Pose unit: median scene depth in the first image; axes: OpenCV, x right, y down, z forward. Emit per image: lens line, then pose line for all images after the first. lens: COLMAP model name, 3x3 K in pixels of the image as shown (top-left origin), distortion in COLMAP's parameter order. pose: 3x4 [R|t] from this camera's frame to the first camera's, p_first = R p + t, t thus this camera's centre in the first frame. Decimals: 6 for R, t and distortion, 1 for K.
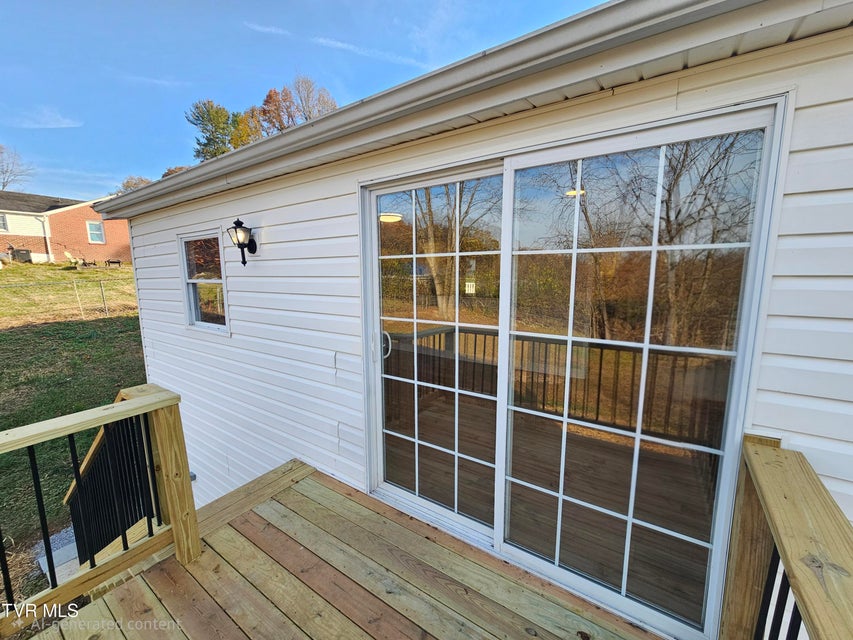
lens RADIAL K [[347.0, 0, 425.2], [0, 347.0, 325.3], [0, 0, 1]] dist [-0.001306, 0.000030]
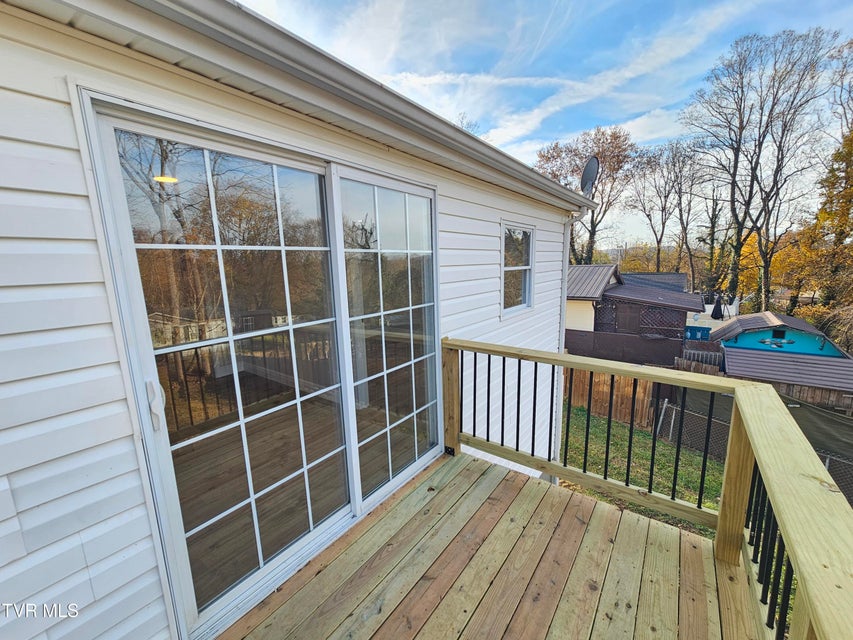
lens RADIAL K [[347.0, 0, 425.2], [0, 347.0, 325.3], [0, 0, 1]] dist [-0.001306, 0.000030]
pose [[0.036258, -0.171813, 0.984462, -0.793660], [0.173685, 0.971201, 0.163102, -0.095058], [-0.984134, 0.165073, 0.065055, 0.620209]]
